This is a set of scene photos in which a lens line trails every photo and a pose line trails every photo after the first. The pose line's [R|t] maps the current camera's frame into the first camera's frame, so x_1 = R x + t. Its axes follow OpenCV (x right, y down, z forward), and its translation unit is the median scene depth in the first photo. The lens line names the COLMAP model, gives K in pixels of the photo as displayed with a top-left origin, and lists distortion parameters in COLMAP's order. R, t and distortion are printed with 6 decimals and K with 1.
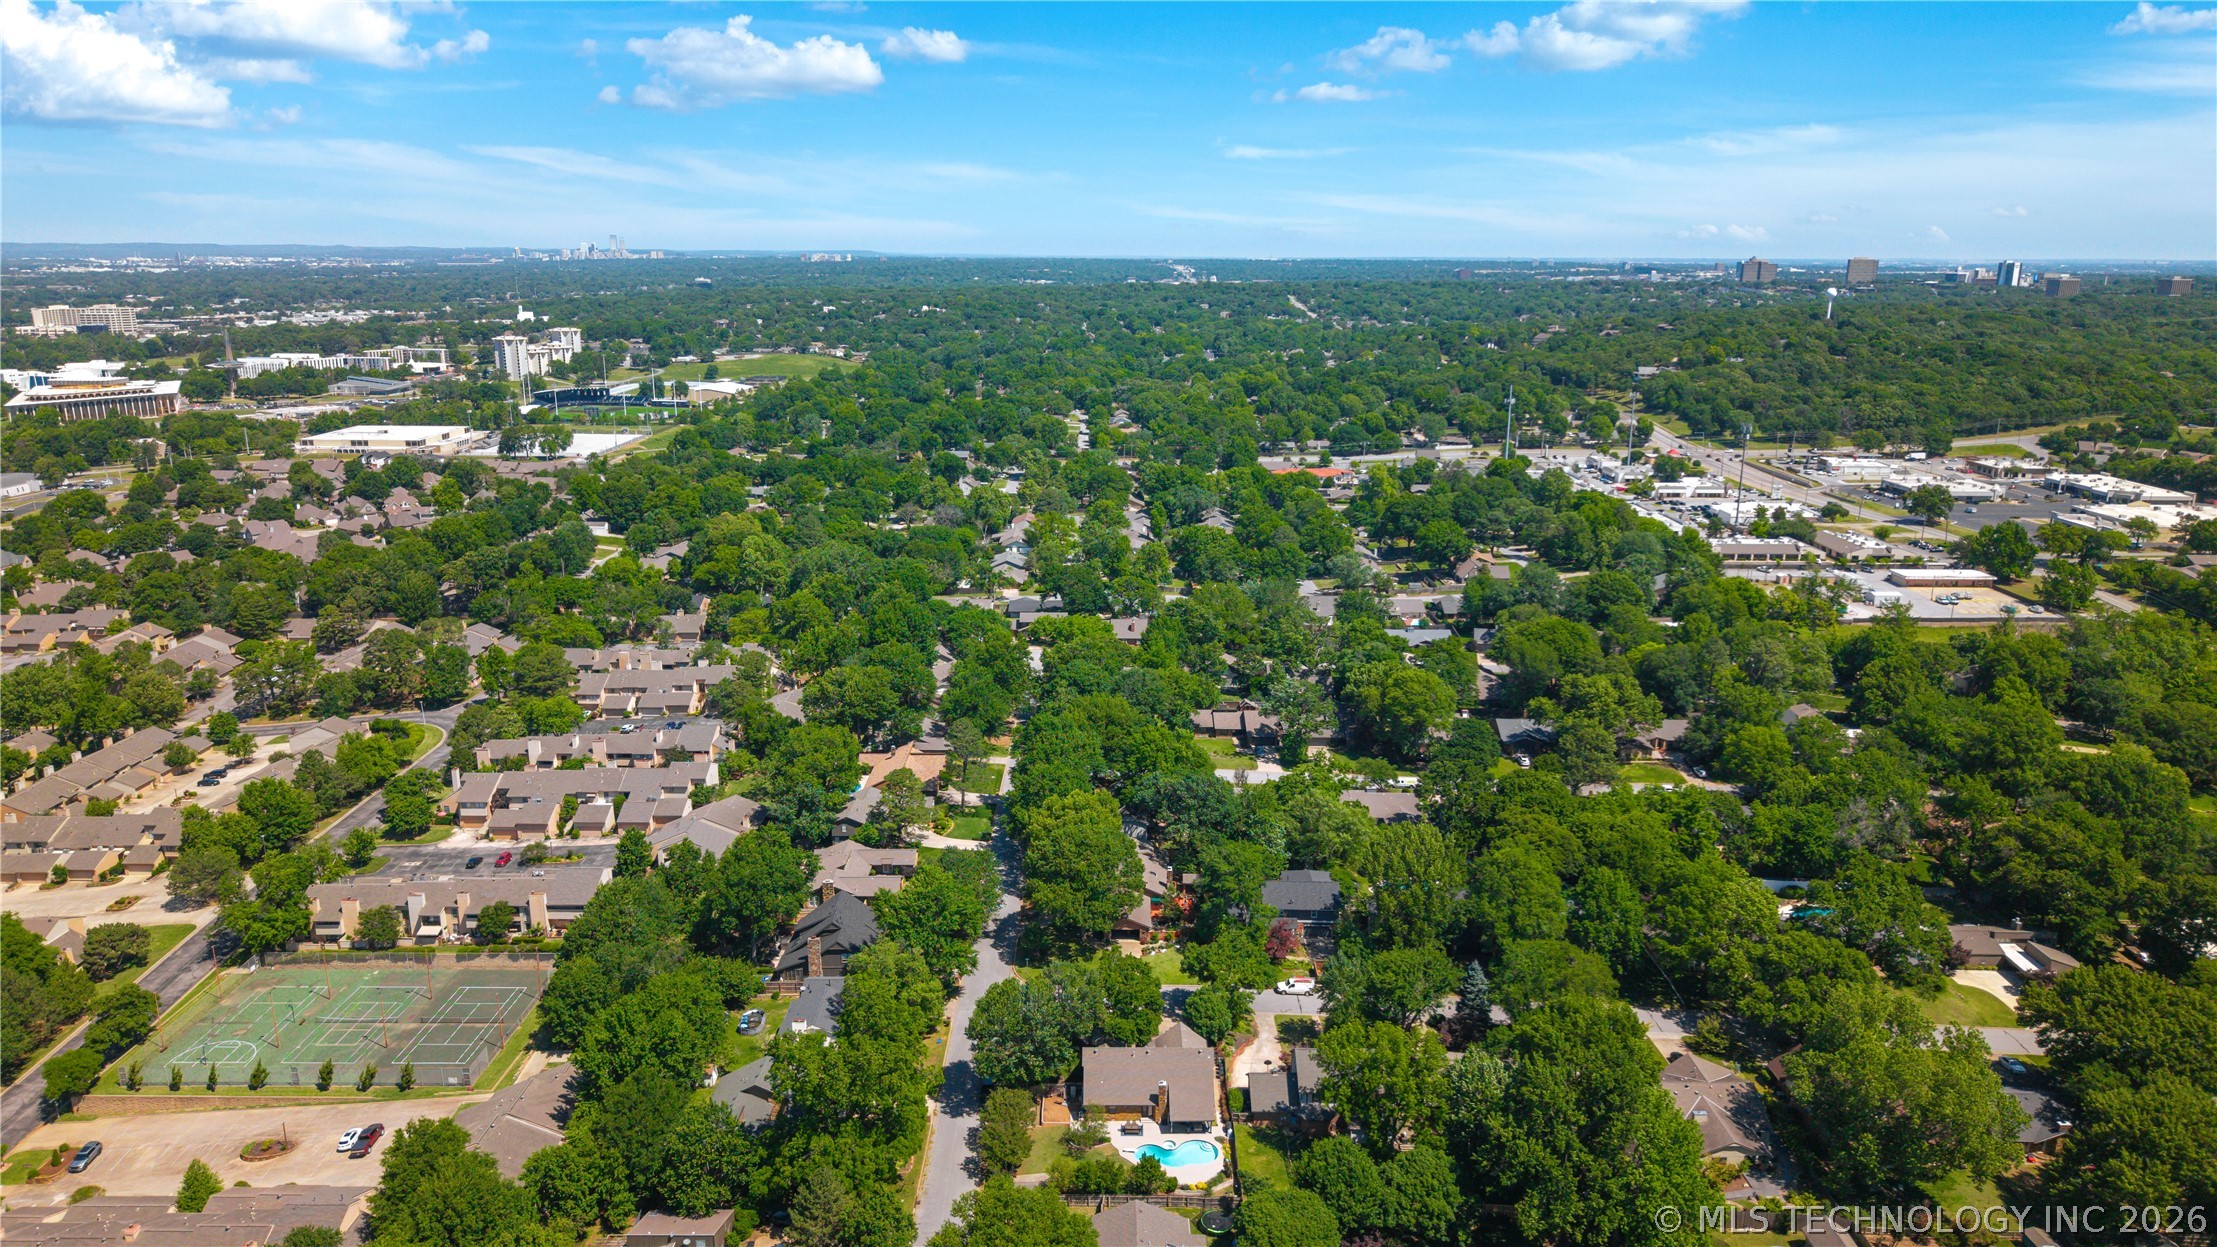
lens RADIAL K [[1480.9, 0, 1108.5], [0, 1480.9, 623.5], [0, 0, 1]] dist [0.014789, -0.005254]
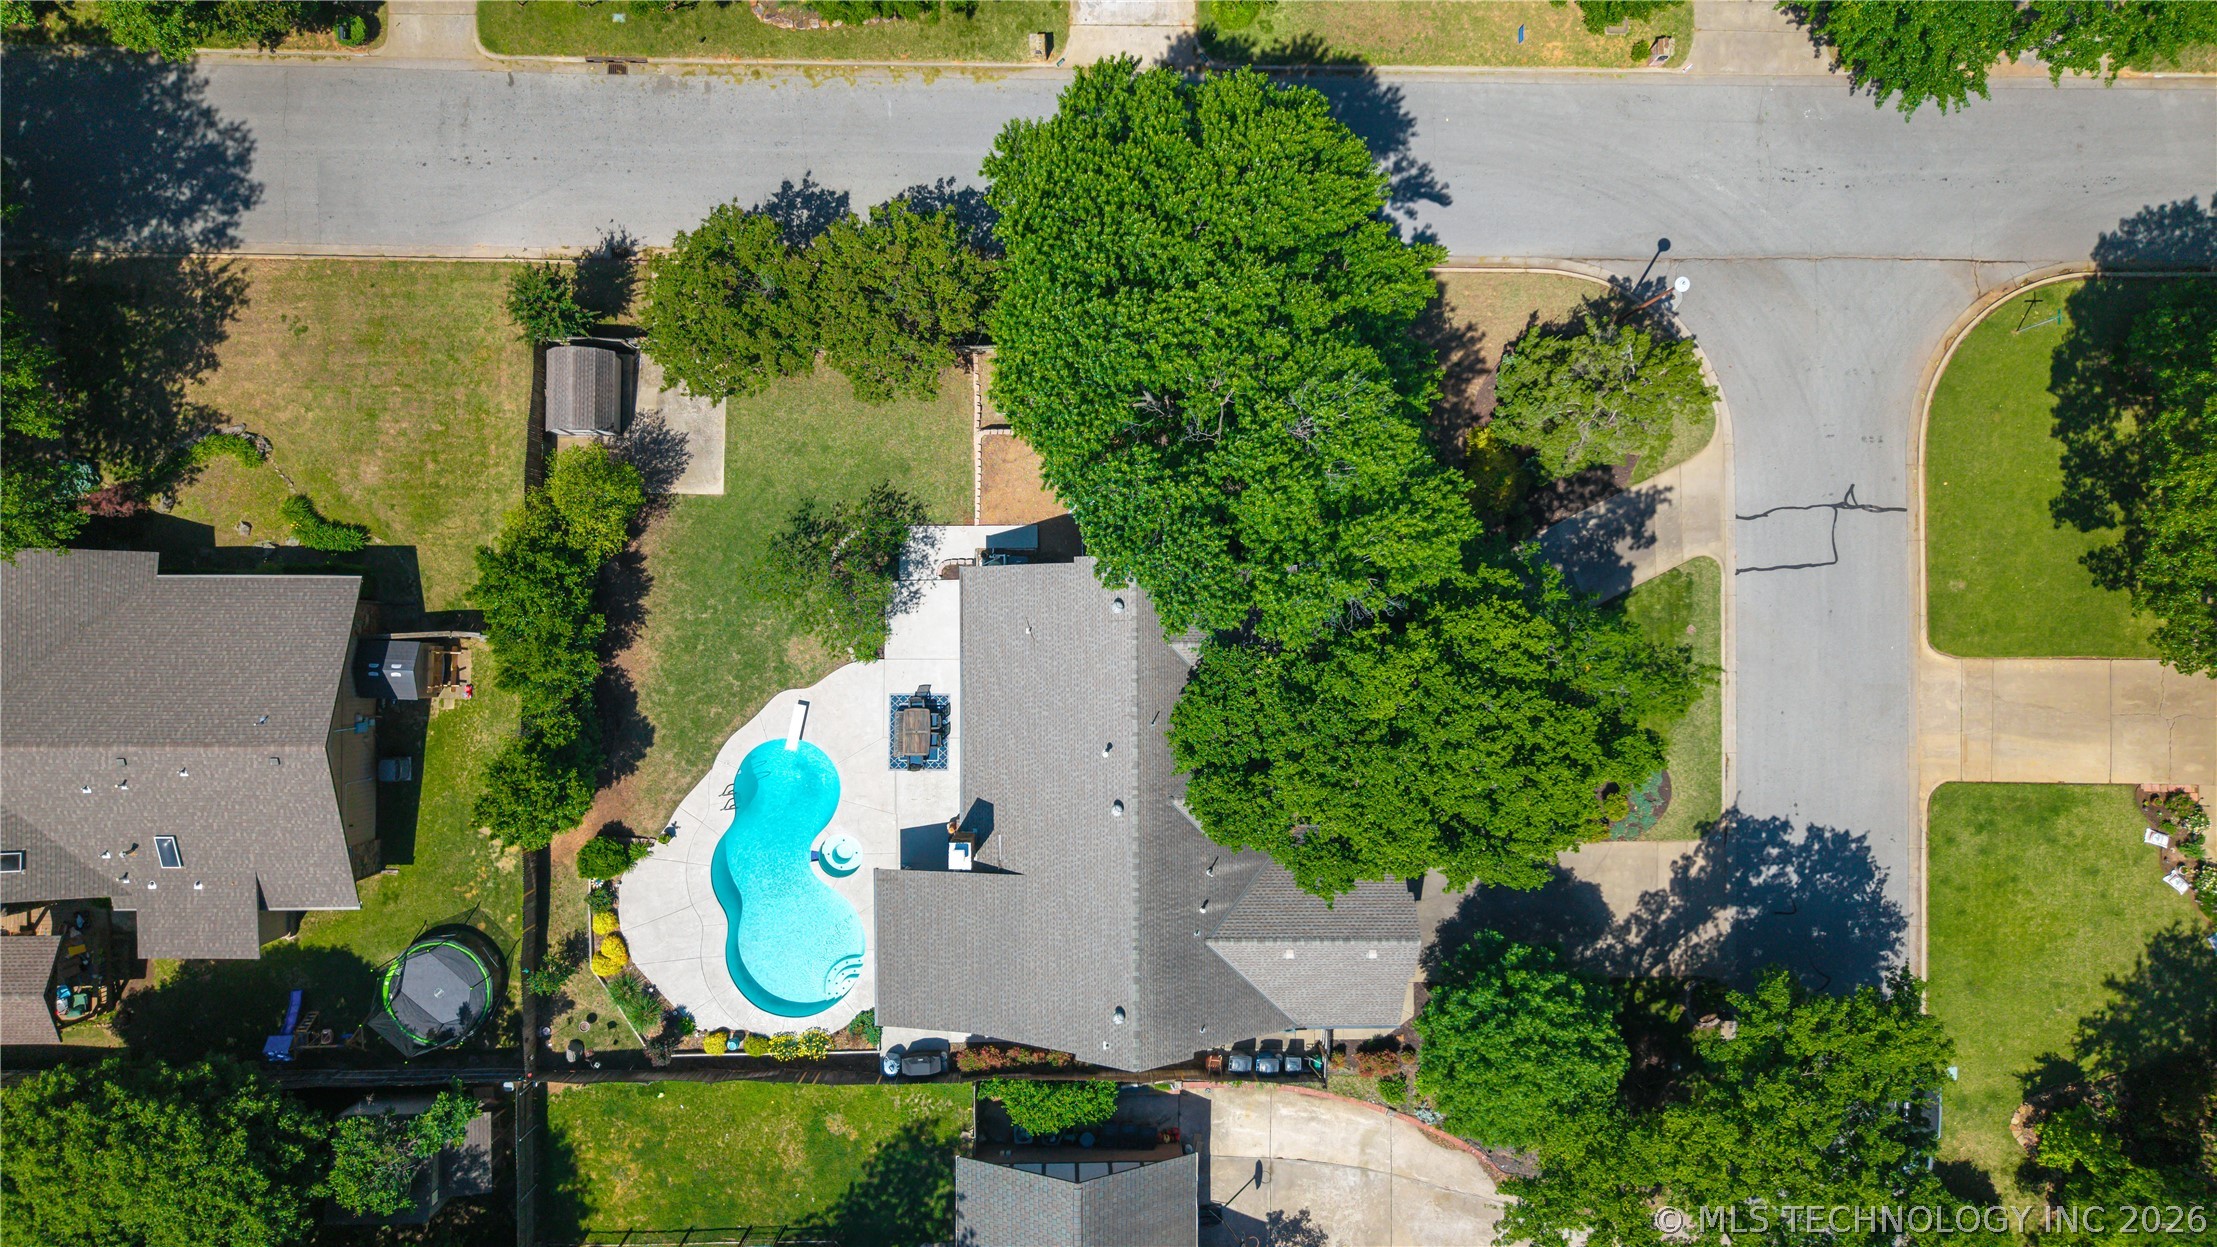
lens RADIAL K [[1480.9, 0, 1108.5], [0, 1480.9, 623.5], [0, 0, 1]] dist [0.014789, -0.005254]
pose [[-0.004971, 0.999867, -0.015512, -0.001743], [-0.292662, 0.013378, 0.956123, 0.043389], [0.956203, 0.009293, 0.292556, 0.903245]]
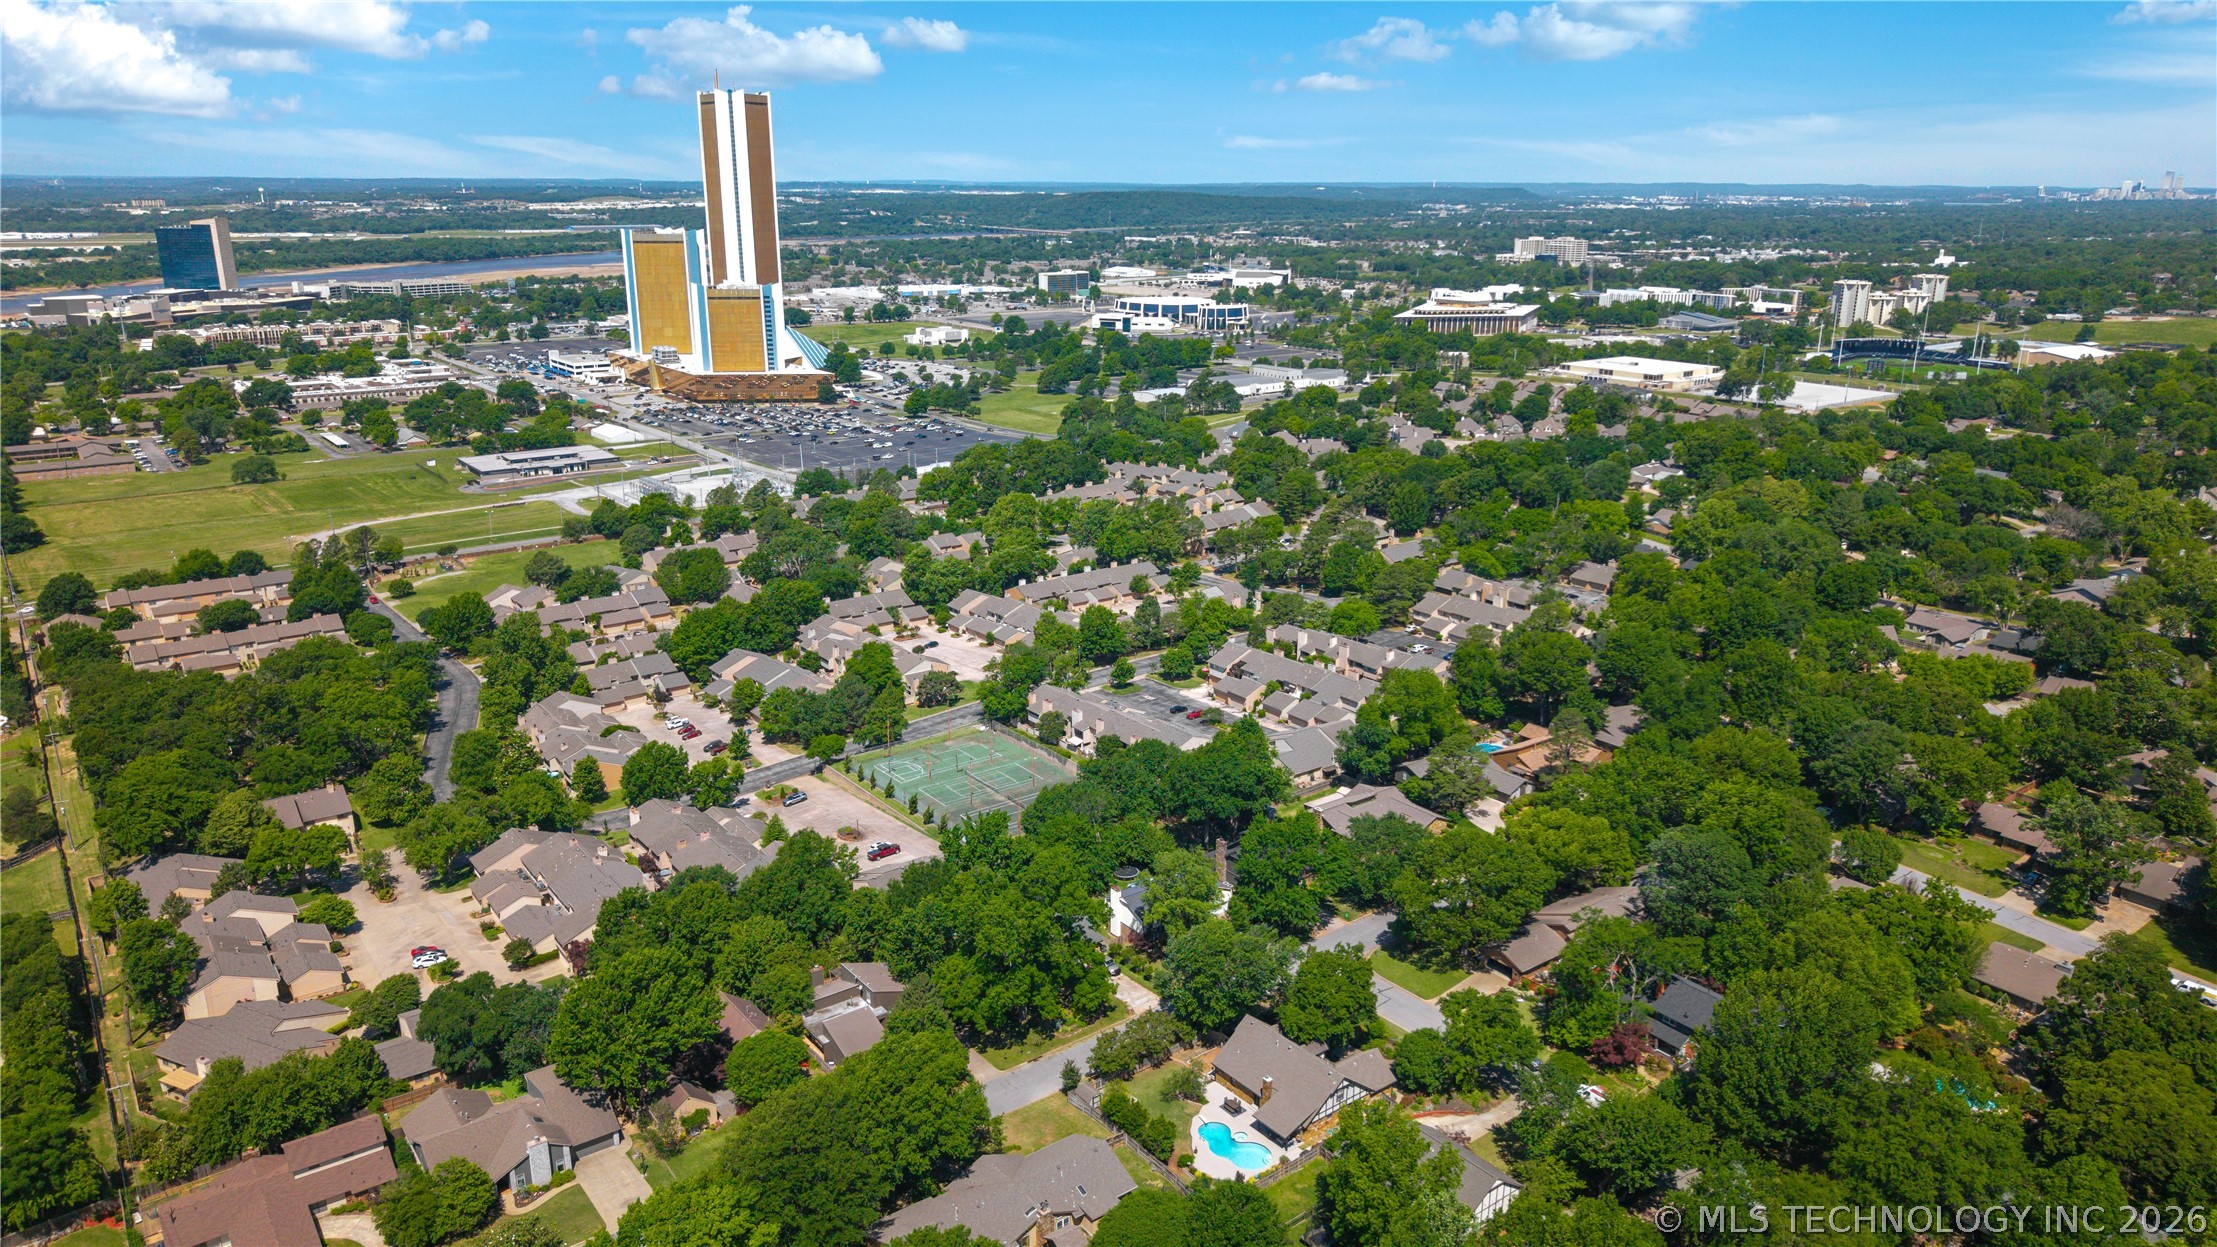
lens RADIAL K [[1480.9, 0, 1108.5], [0, 1480.9, 623.5], [0, 0, 1]] dist [0.014789, -0.005254]
pose [[0.602588, 0.227941, -0.764808, 0.603795], [-0.198759, 0.971010, 0.132796, -0.073718], [0.772905, 0.071992, 0.630424, 0.289858]]
